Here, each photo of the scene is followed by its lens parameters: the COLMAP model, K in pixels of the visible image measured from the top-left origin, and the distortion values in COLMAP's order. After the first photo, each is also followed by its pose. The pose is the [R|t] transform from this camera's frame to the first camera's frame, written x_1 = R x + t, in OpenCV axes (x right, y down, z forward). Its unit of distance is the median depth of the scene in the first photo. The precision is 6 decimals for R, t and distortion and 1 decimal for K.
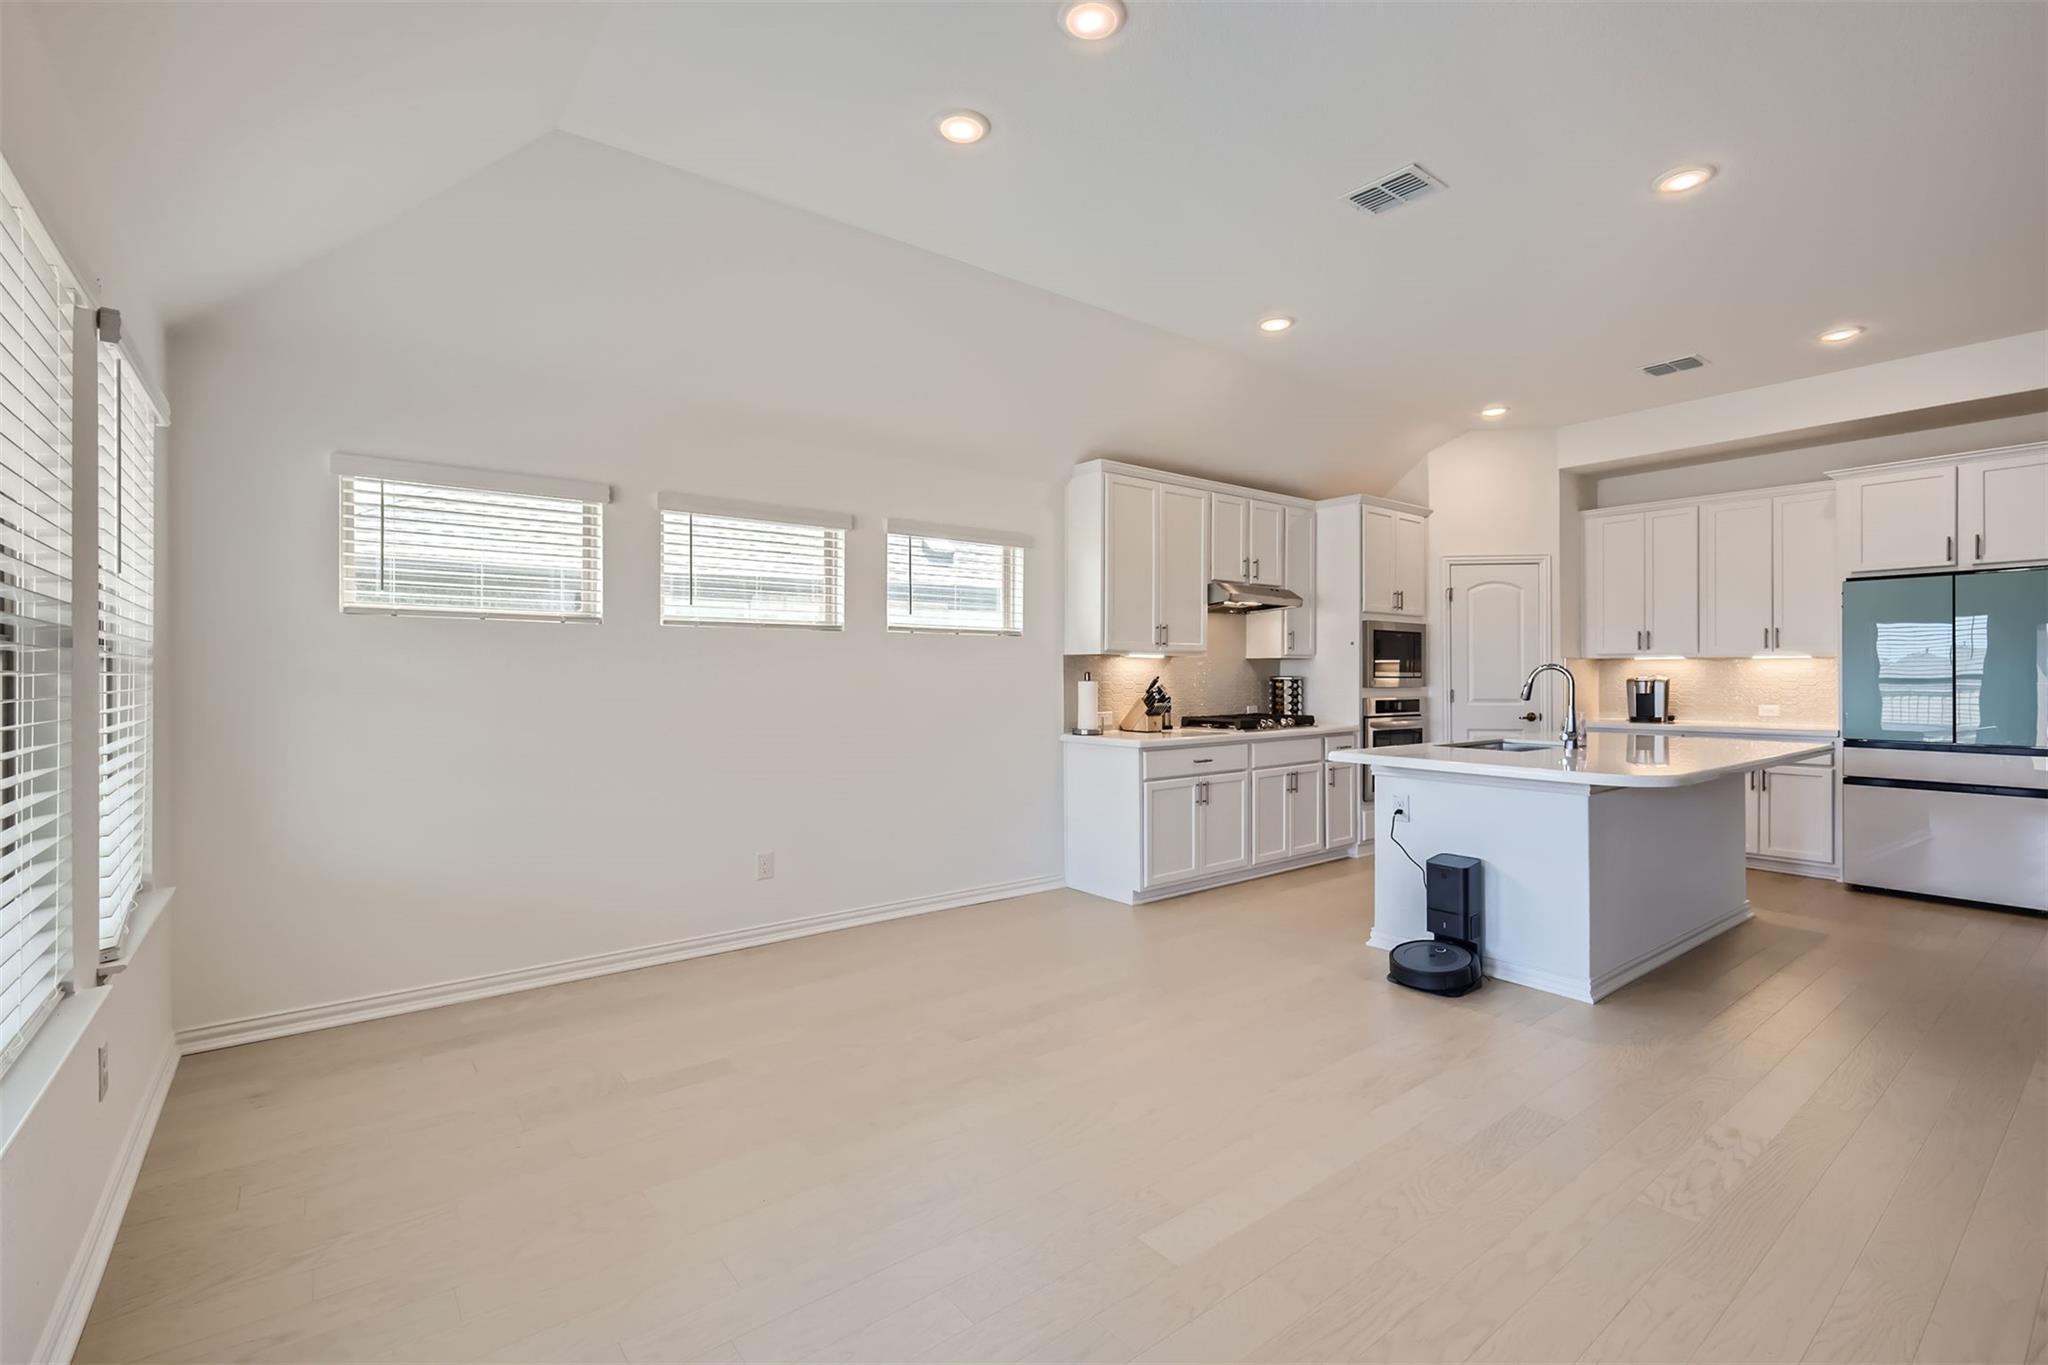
lens RADIAL K [[897.6, 0, 1030.7], [0, 897.6, 671.5], [0, 0, 1]] dist [0.004856, 0.000121]
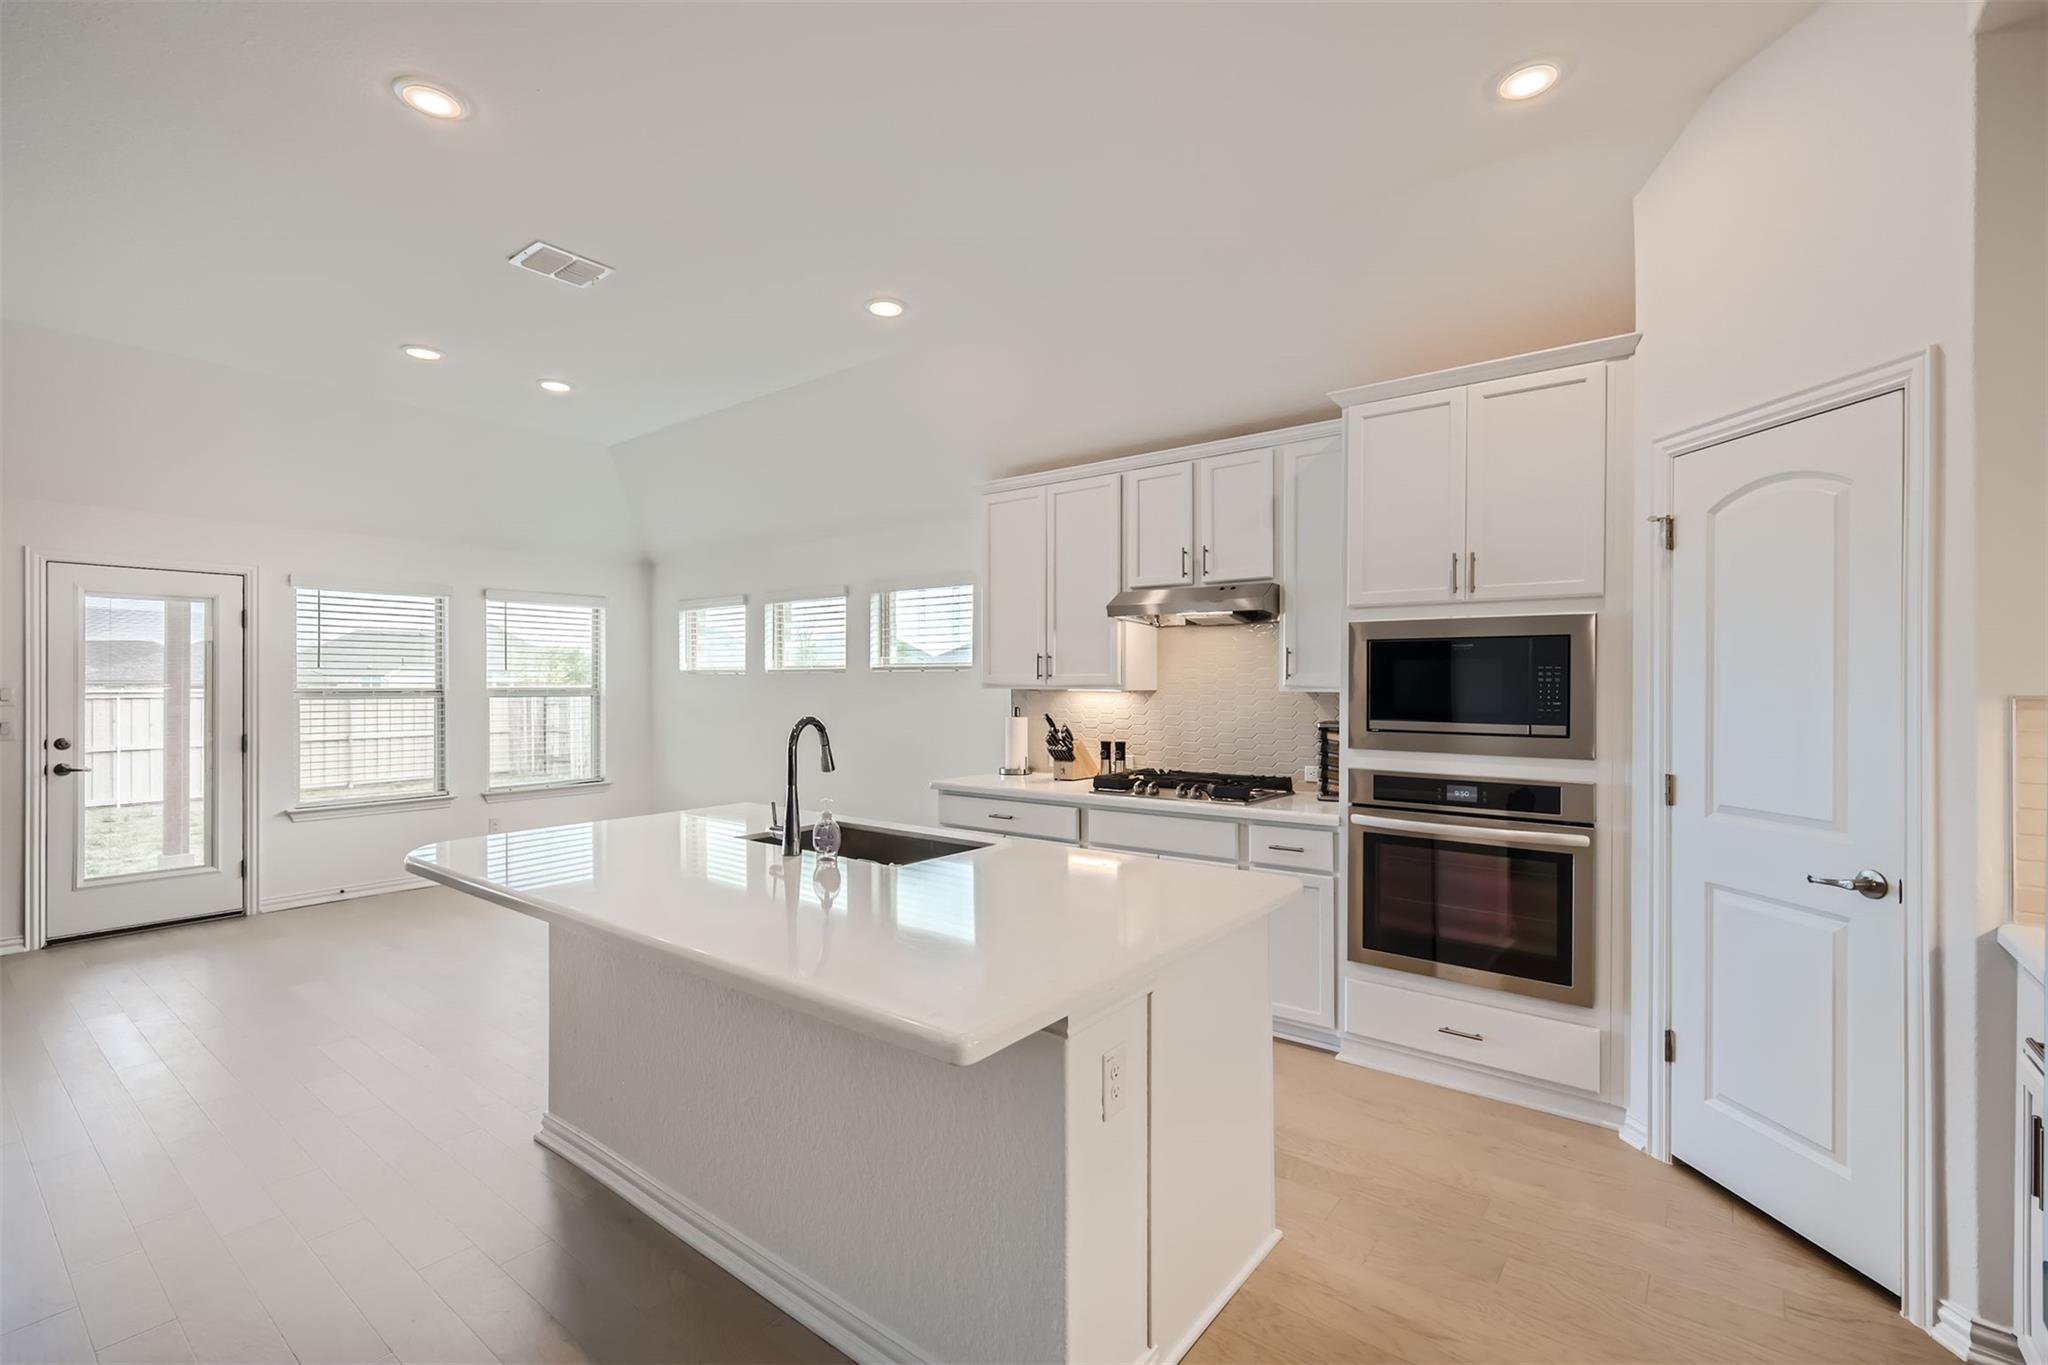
lens RADIAL K [[897.6, 0, 1046.3], [0, 897.6, 683.1], [0, 0, 1]] dist [0.004856, 0.000121]
pose [[0.254453, 0.002569, -0.967082, 0.841562], [0.000550, 0.999996, 0.002801, -0.022897], [0.967085, -0.001244, 0.254451, 0.685814]]
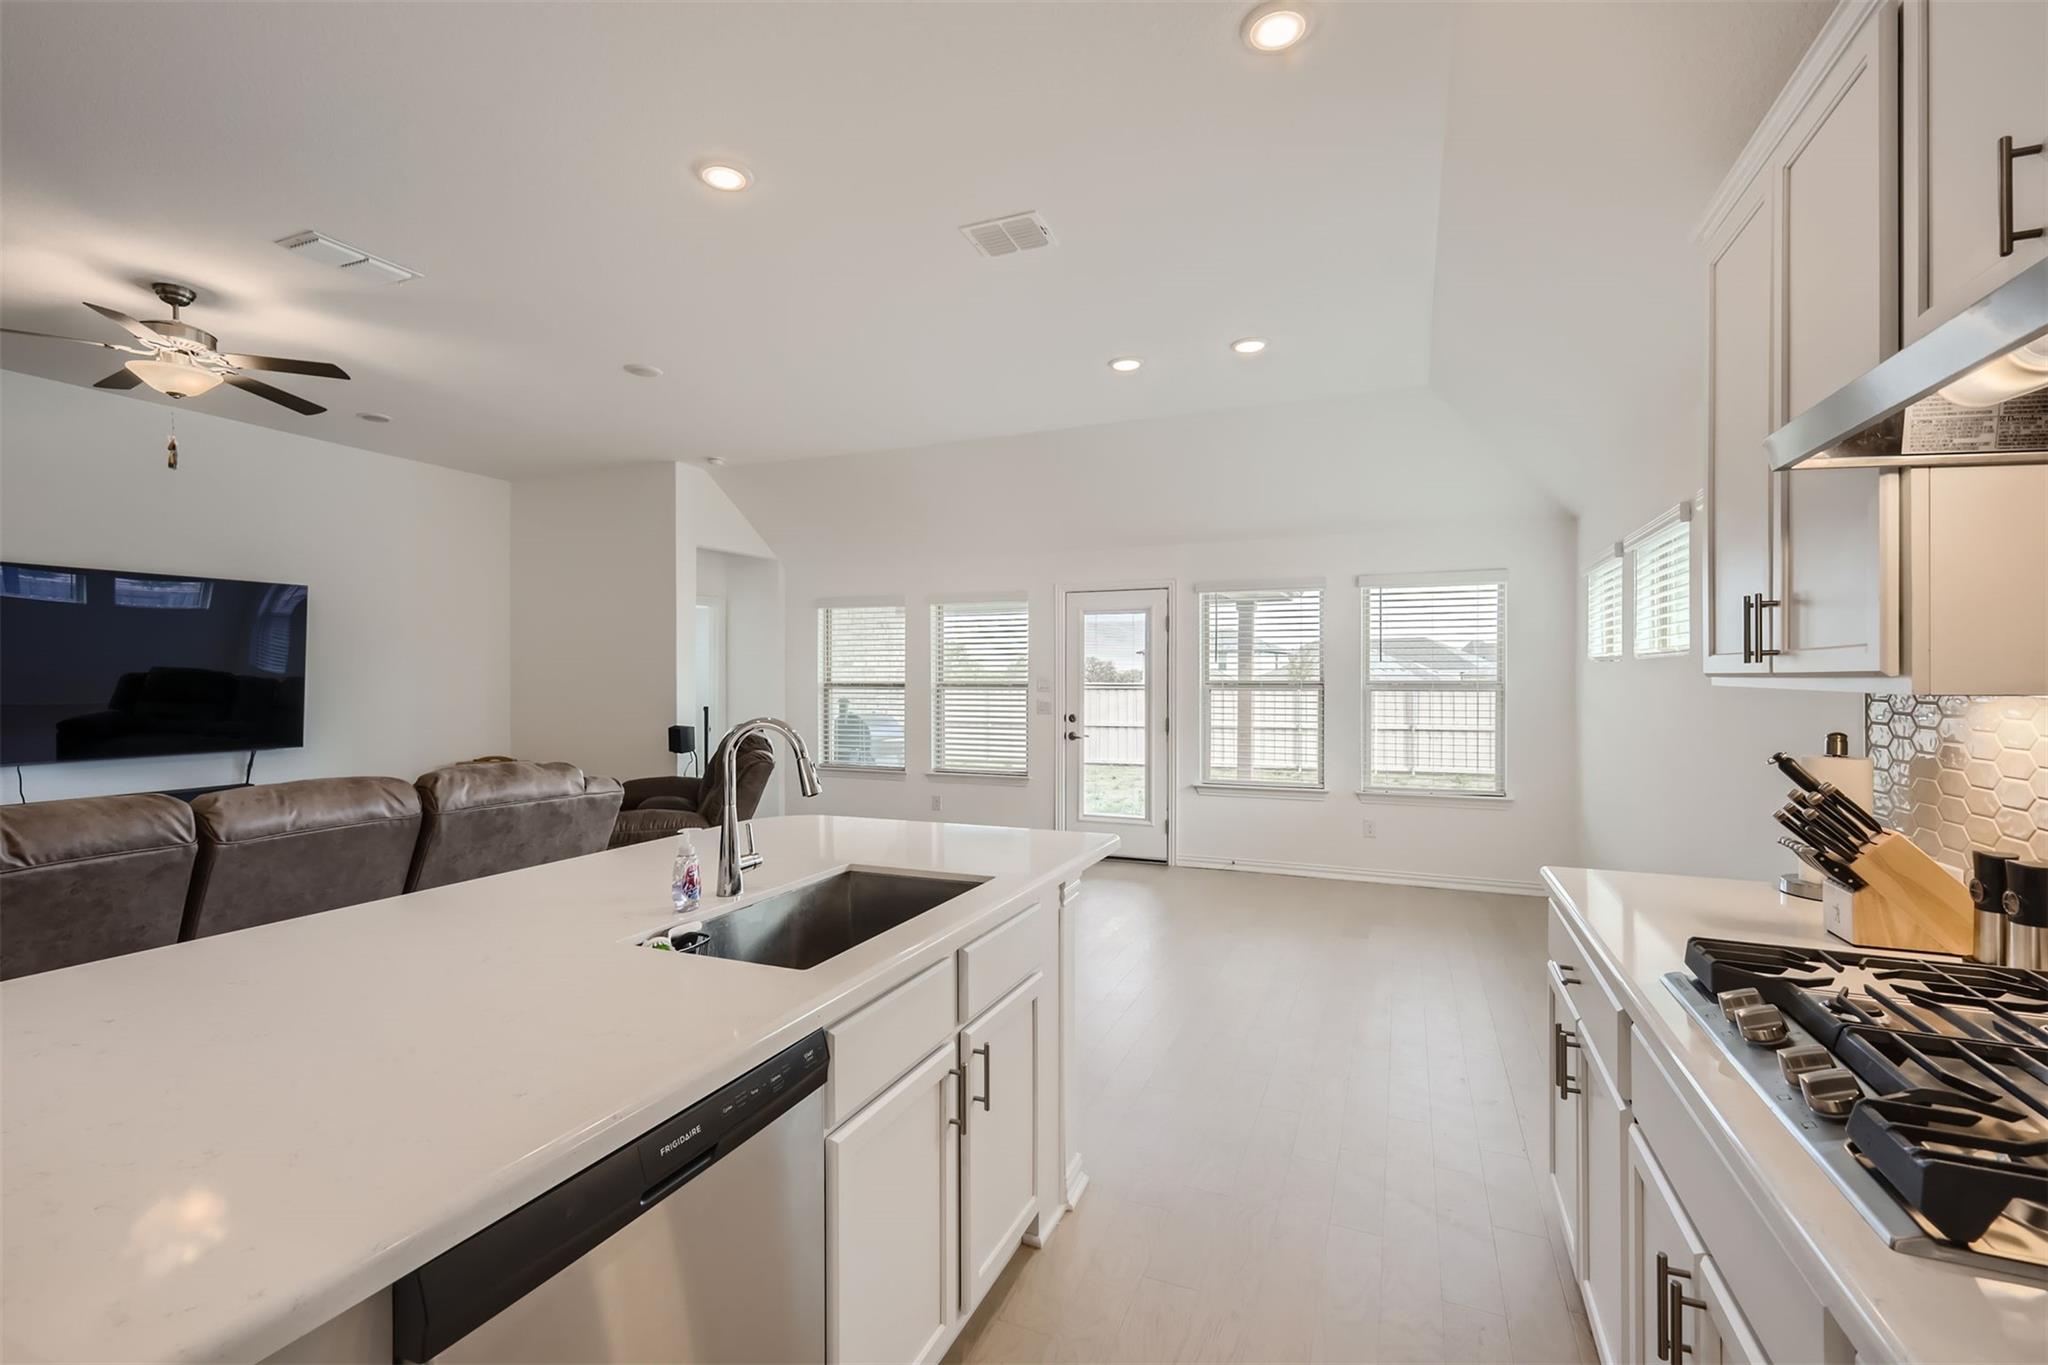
lens RADIAL K [[897.6, 0, 1007.5], [0, 897.6, 678.0], [0, 0, 1]] dist [0.004856, 0.000121]
pose [[-0.884410, 0.002789, -0.466703, 0.475846], [0.003142, 0.999995, 0.000021, -0.019378], [0.466701, -0.001448, -0.884414, 1.007829]]
